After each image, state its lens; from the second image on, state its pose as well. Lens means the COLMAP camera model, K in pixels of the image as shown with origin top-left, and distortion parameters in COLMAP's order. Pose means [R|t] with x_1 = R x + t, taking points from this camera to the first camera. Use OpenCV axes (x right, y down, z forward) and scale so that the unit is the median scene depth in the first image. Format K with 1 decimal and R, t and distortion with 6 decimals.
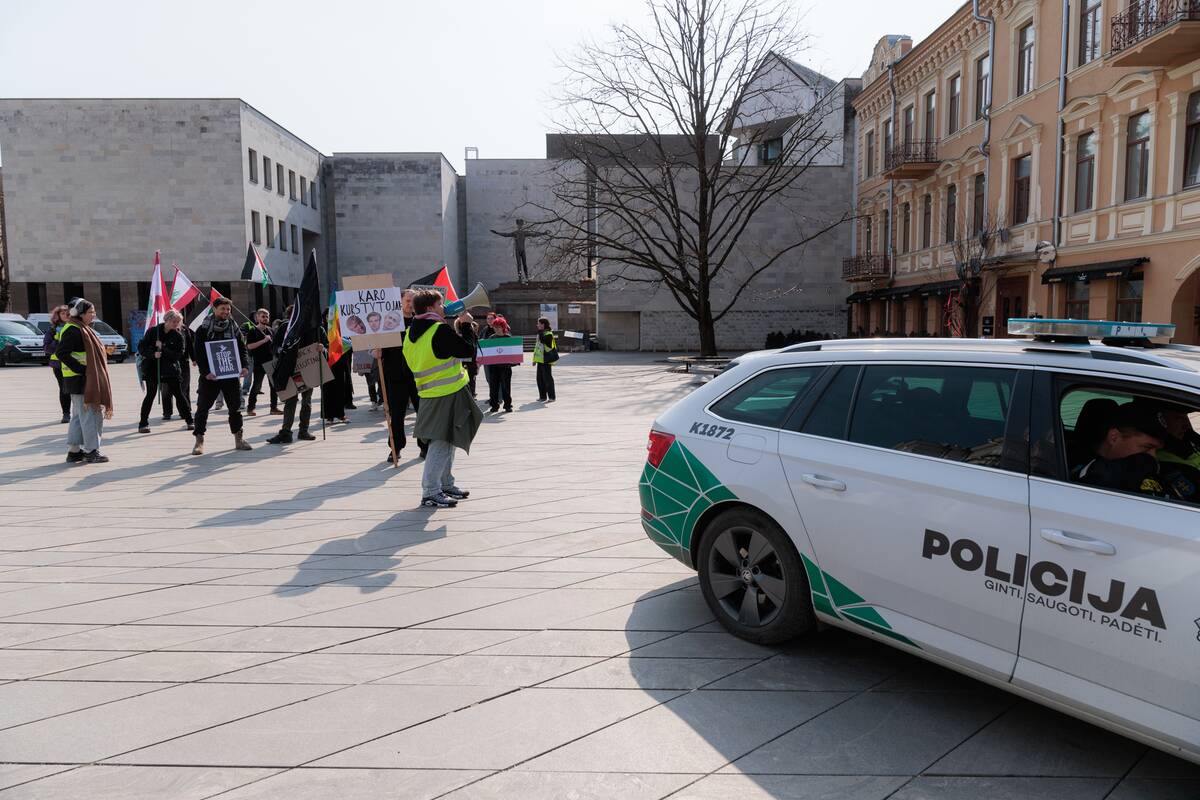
lens RADIAL K [[865.6, 0, 593.7], [0, 865.6, 406.8], [0, 0, 1]] dist [0.028334, -0.017048]
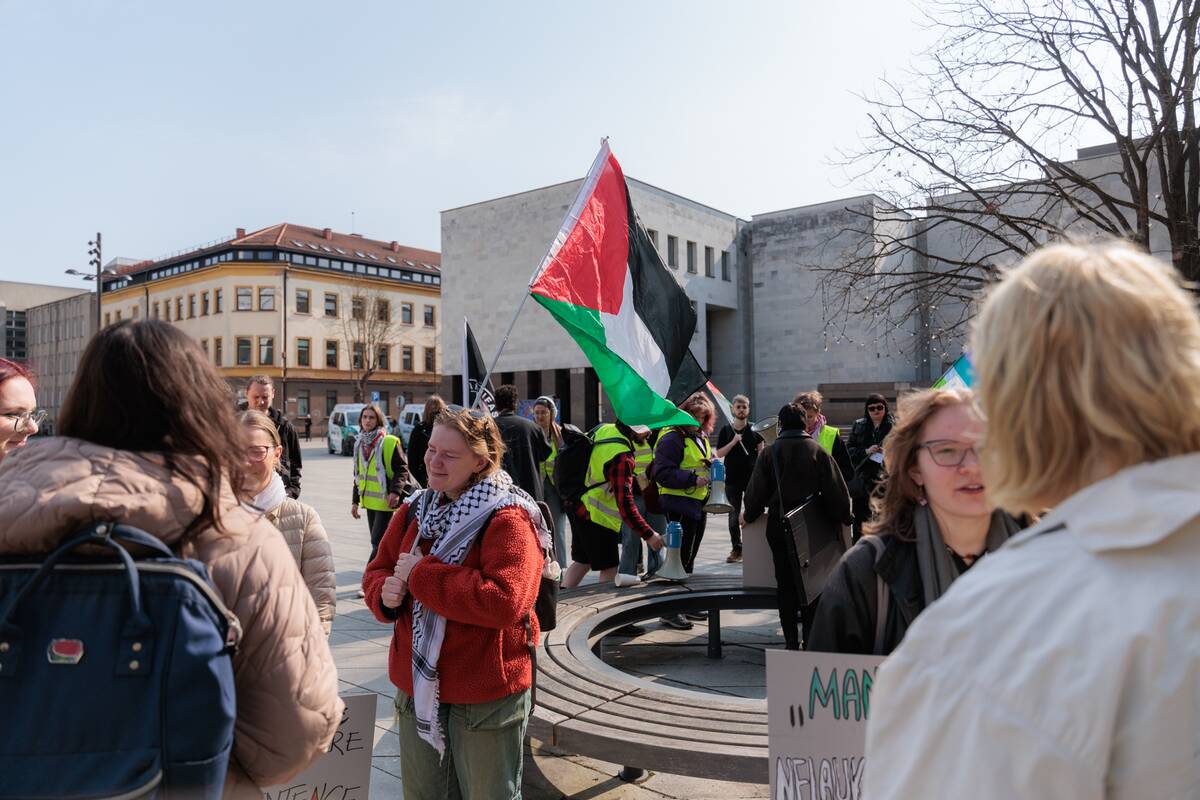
lens RADIAL K [[865.6, 0, 588.9], [0, 865.6, 389.5], [0, 0, 1]] dist [0.028334, -0.017048]
pose [[0.762950, -0.025662, -0.645948, 0.165314], [-0.050633, 0.993770, -0.099284, -0.028759], [0.644471, 0.108455, 0.756898, 0.309157]]
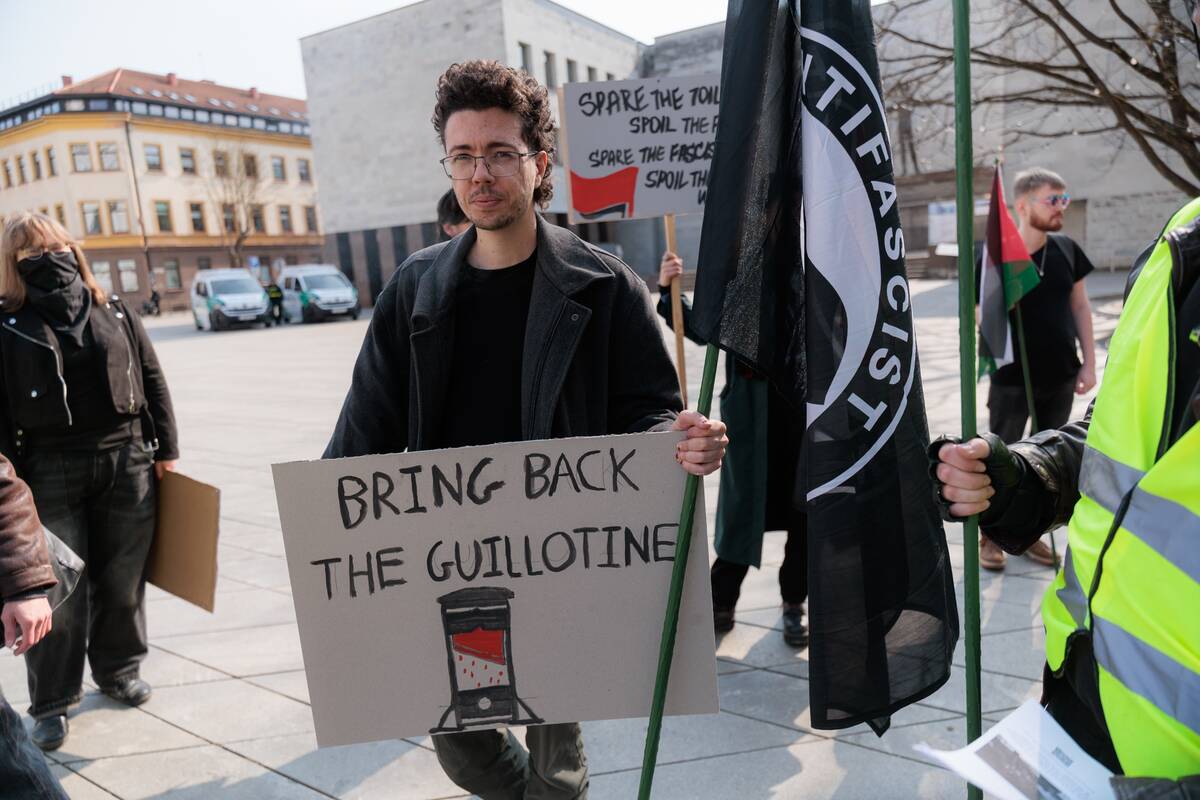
lens RADIAL K [[782.3, 0, 598.5], [0, 782.3, 400.9], [0, 0, 1]] dist [0.010418, -0.016521]
pose [[0.850868, 0.035116, -0.524204, 0.058452], [0.018077, 0.995216, 0.096010, -0.035558], [0.525068, -0.091168, 0.846163, 0.407378]]
